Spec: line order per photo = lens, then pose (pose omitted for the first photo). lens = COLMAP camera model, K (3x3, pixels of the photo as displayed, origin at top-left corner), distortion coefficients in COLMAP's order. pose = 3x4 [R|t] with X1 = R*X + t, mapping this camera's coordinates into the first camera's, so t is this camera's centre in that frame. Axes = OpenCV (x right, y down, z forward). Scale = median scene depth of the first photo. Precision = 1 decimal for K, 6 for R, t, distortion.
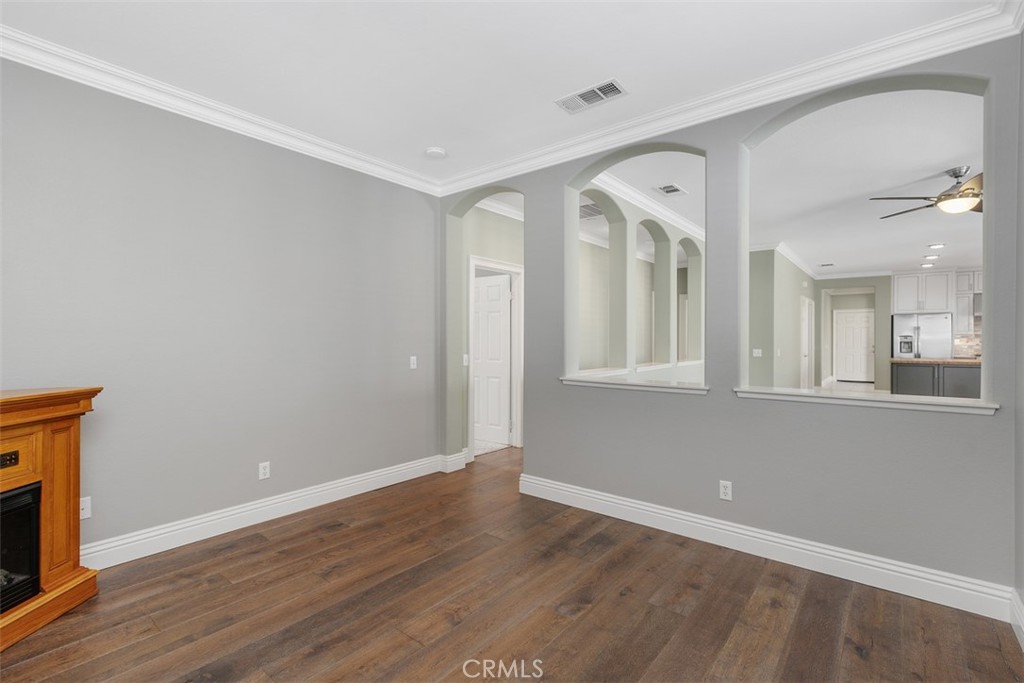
lens RADIAL K [[468.7, 0, 512.6], [0, 468.7, 337.9], [0, 0, 1]] dist [0.001041, -0.000016]
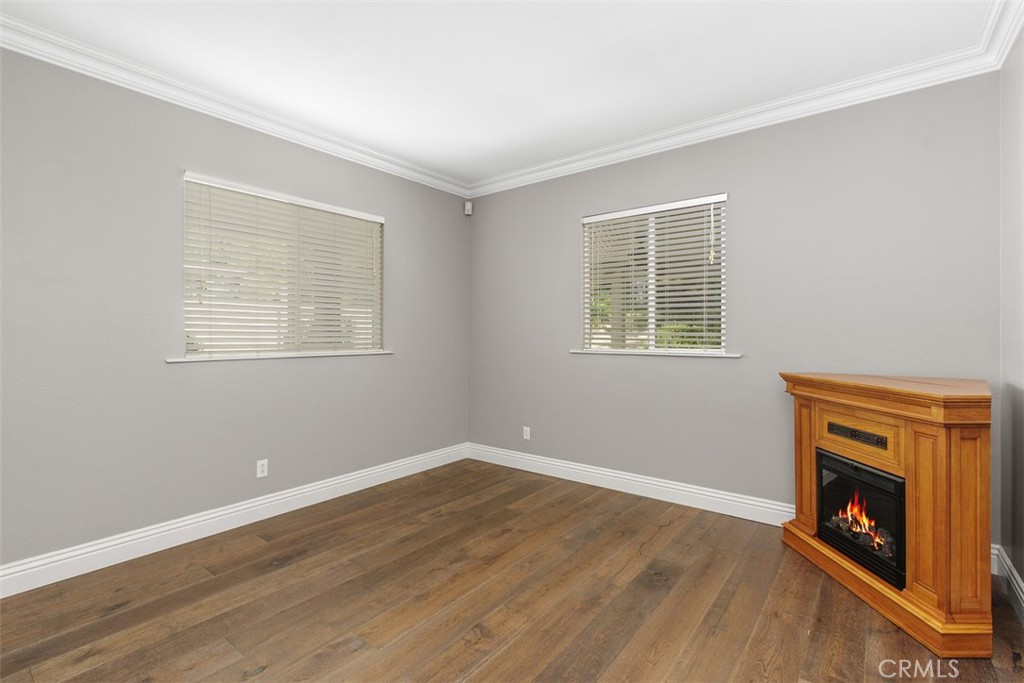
lens RADIAL K [[468.7, 0, 511.4], [0, 468.7, 337.0], [0, 0, 1]] dist [0.001041, -0.000016]
pose [[-0.999724, -0.002605, -0.023343, -0.163302], [-0.002765, 0.999973, 0.006823, 0.005762], [0.023325, 0.006886, -0.999704, 1.936301]]
